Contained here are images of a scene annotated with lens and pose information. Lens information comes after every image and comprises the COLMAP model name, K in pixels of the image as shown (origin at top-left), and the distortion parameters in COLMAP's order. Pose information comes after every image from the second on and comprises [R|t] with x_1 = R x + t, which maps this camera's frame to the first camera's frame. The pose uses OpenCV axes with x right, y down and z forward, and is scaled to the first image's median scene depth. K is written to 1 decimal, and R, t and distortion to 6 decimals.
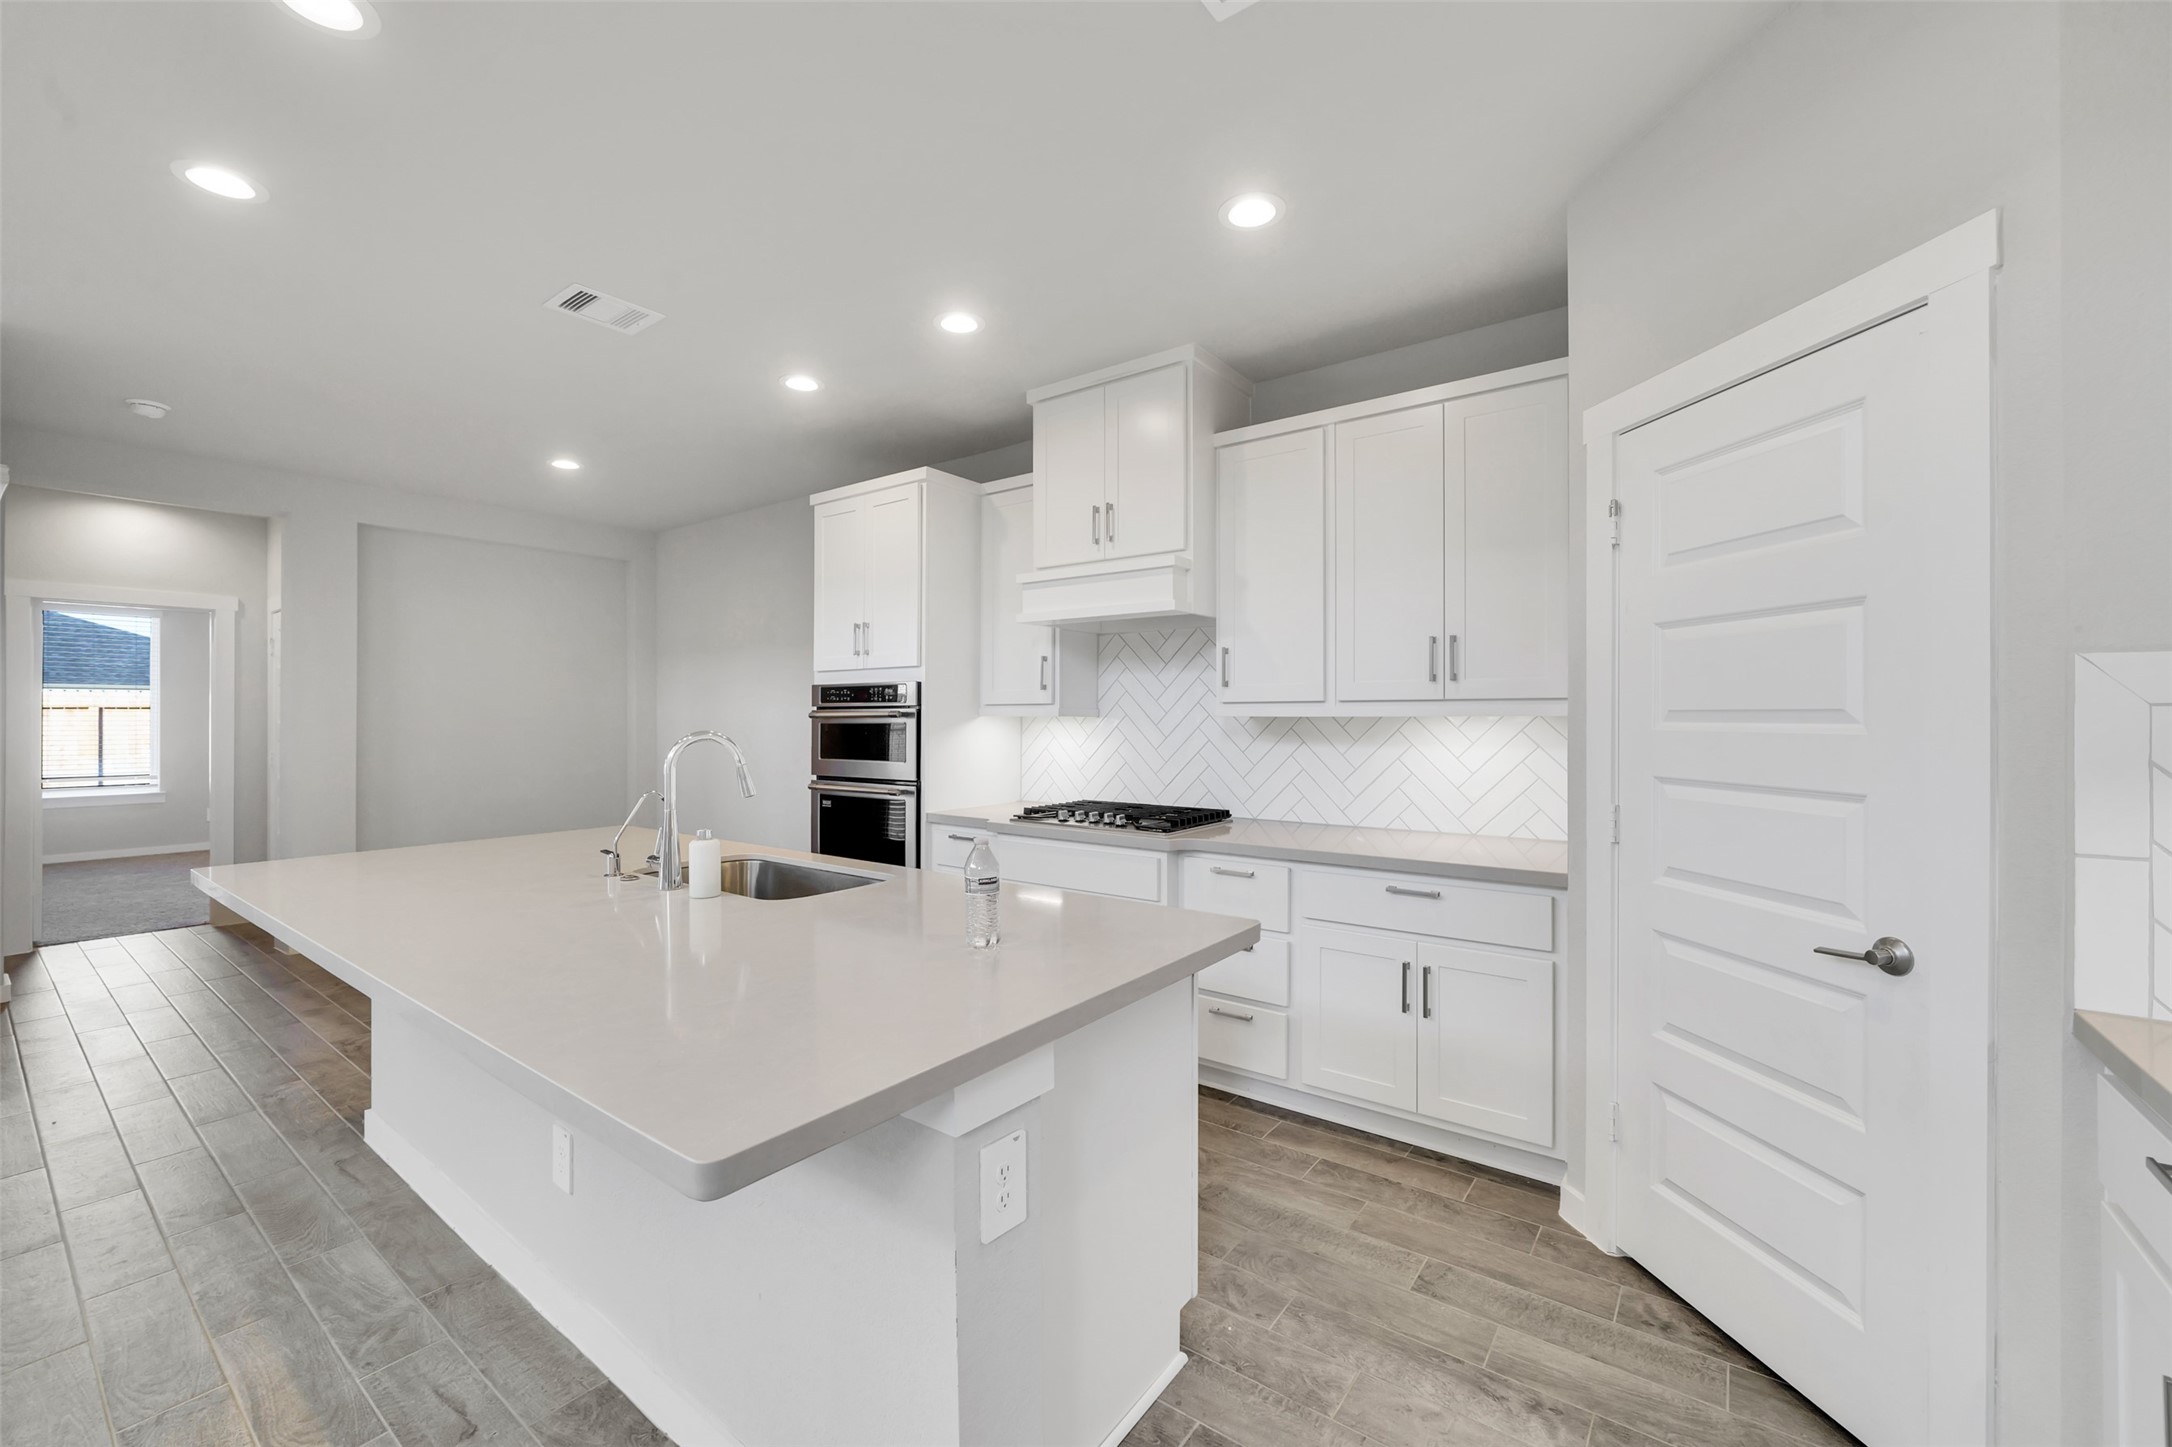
lens RADIAL K [[882.0, 0, 1075.4], [0, 882.0, 711.2], [0, 0, 1]] dist [-0.010163, 0.002111]
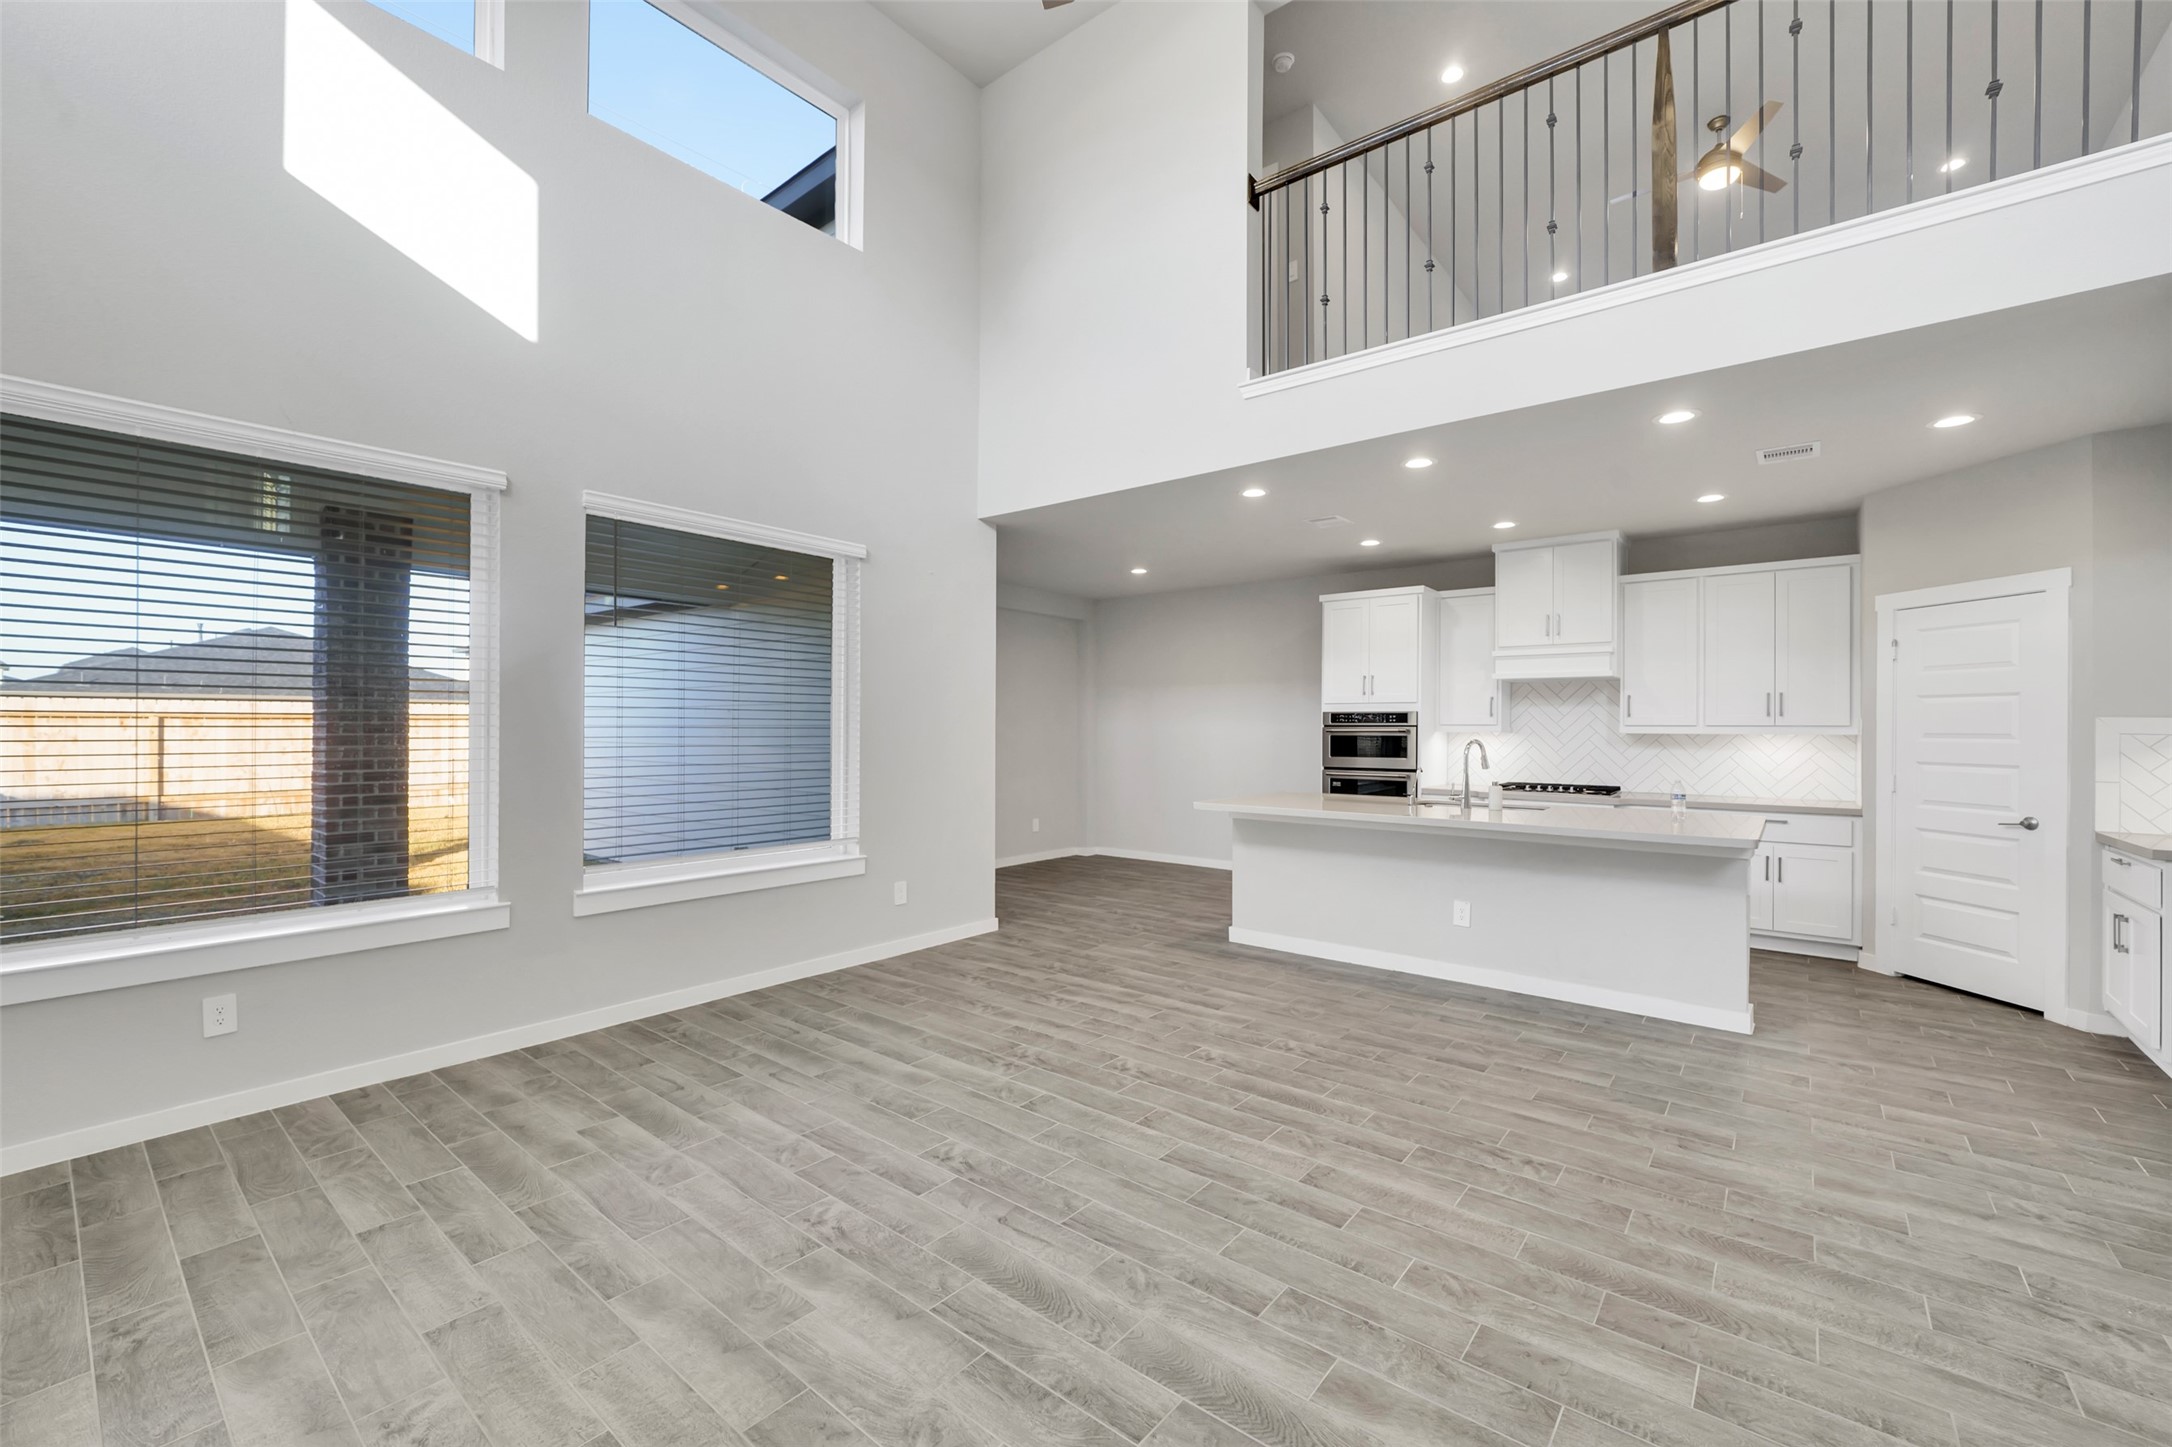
lens RADIAL K [[882.0, 0, 1073.6], [0, 882.0, 720.7], [0, 0, 1]] dist [-0.010163, 0.002111]
pose [[0.998708, 0.006765, -0.050358, -1.127948], [-0.006922, 0.999972, -0.002951, -0.008585], [0.050337, 0.003295, 0.998727, -1.105778]]
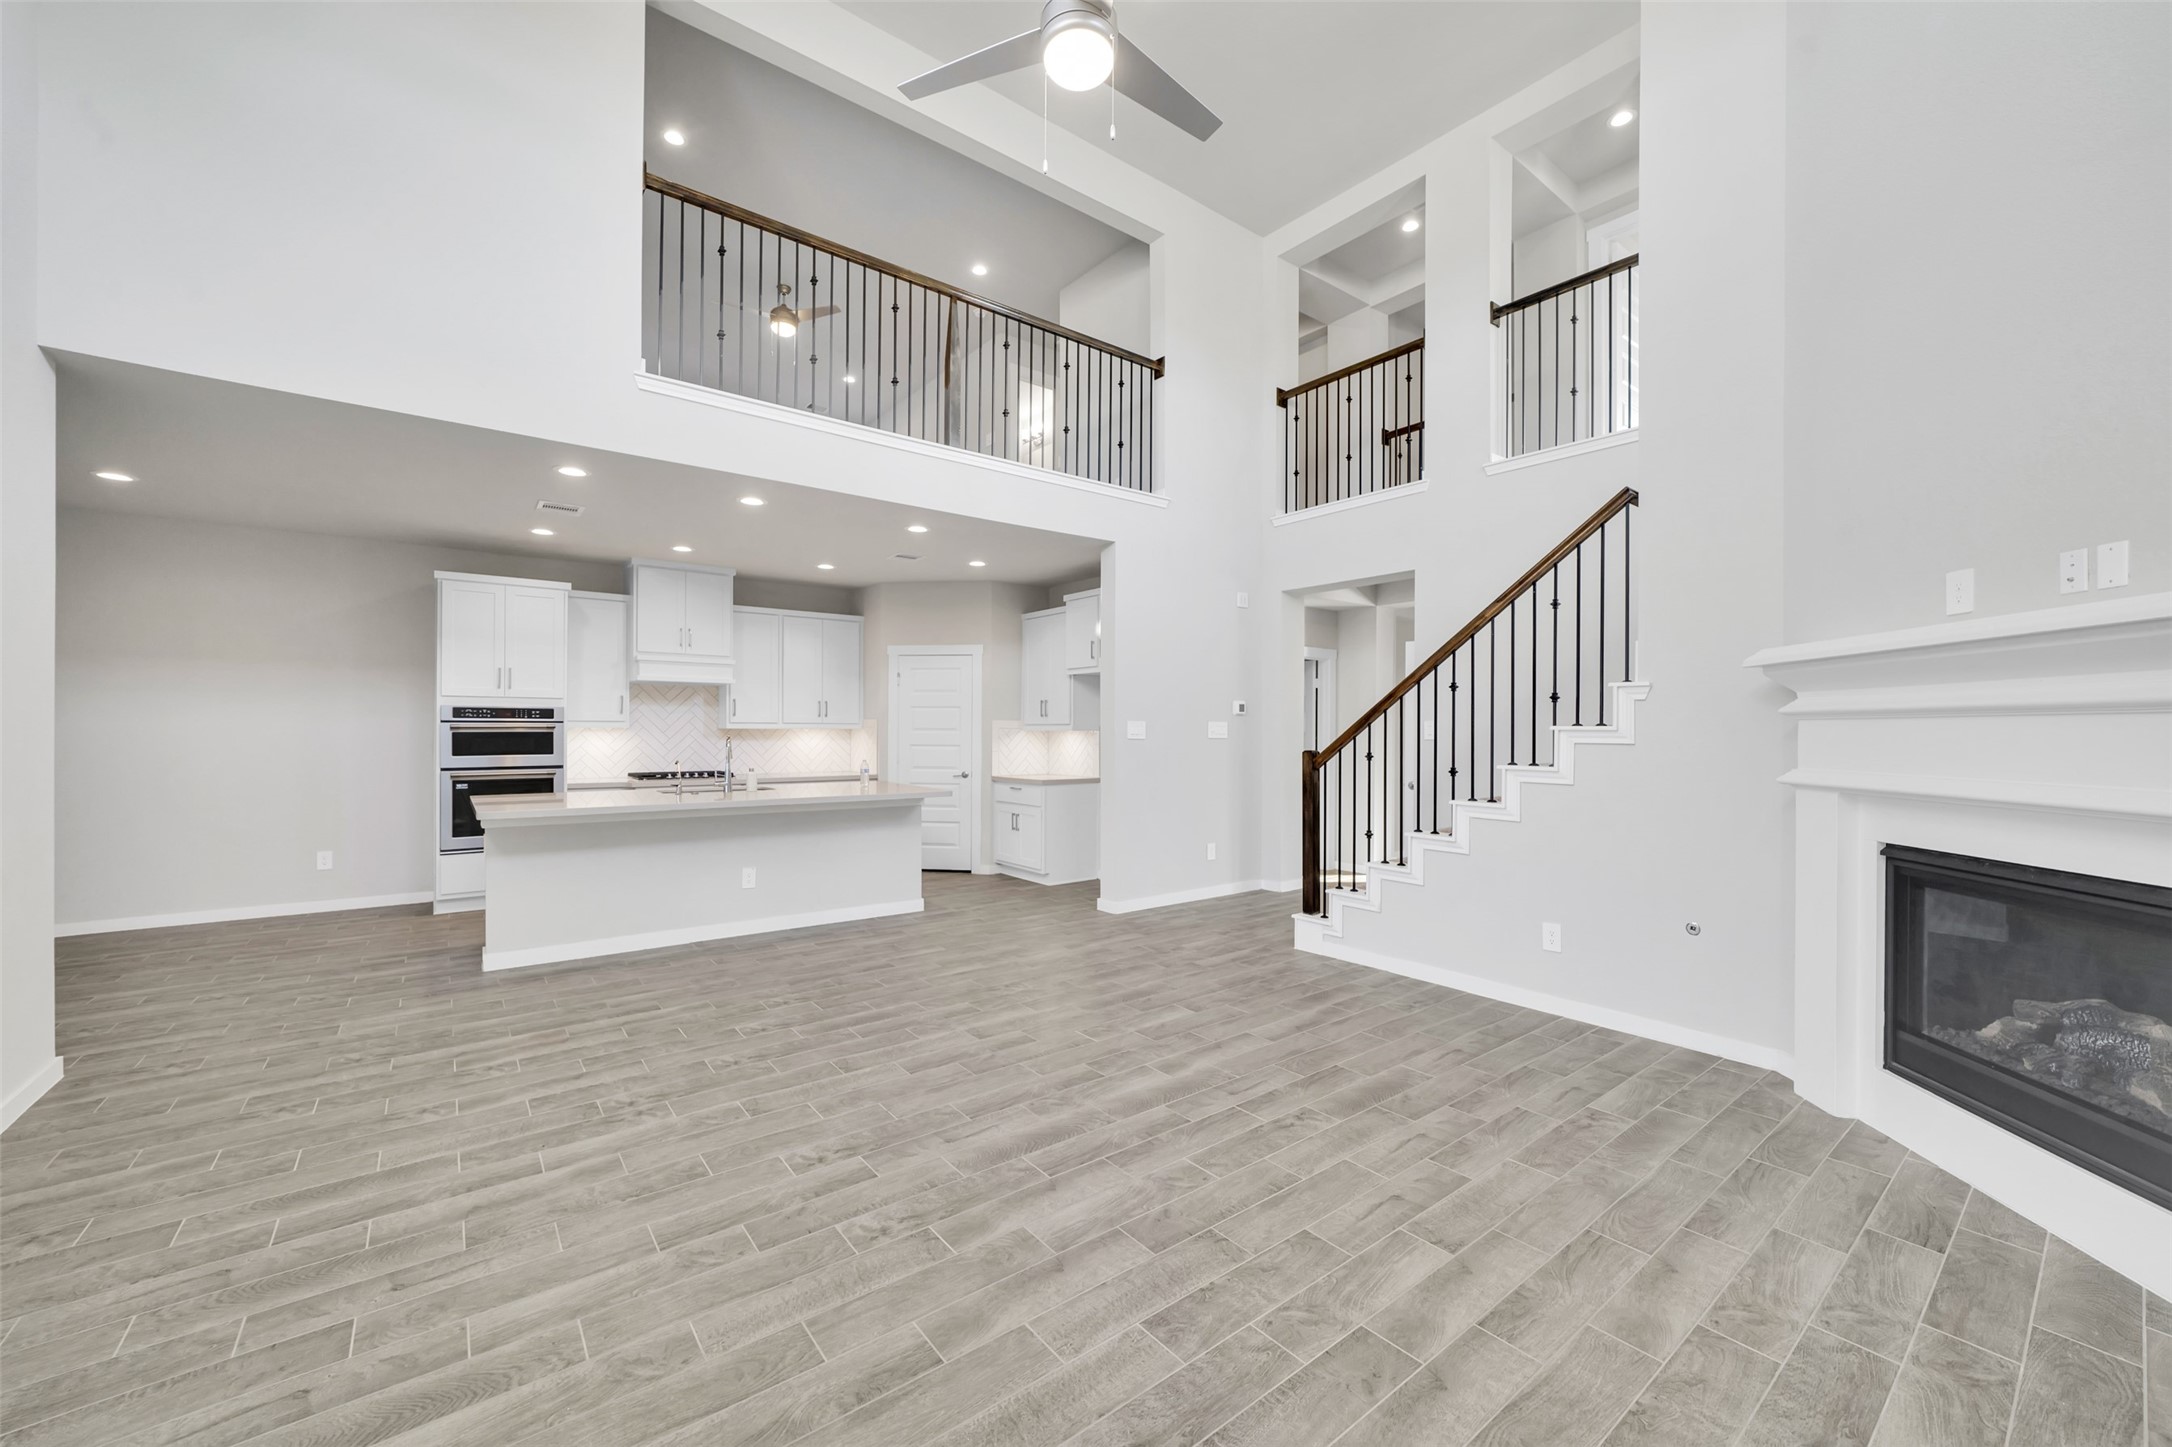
lens RADIAL K [[842.7, 0, 1087.6], [0, 842.7, 727.2], [0, 0, 1]] dist [-0.006081, 0.000312]
pose [[0.265793, 0.006393, 0.964009, -2.209993], [-0.010086, 0.999942, -0.003850, 0.001460], [-0.963977, -0.008700, 0.265842, -0.626537]]
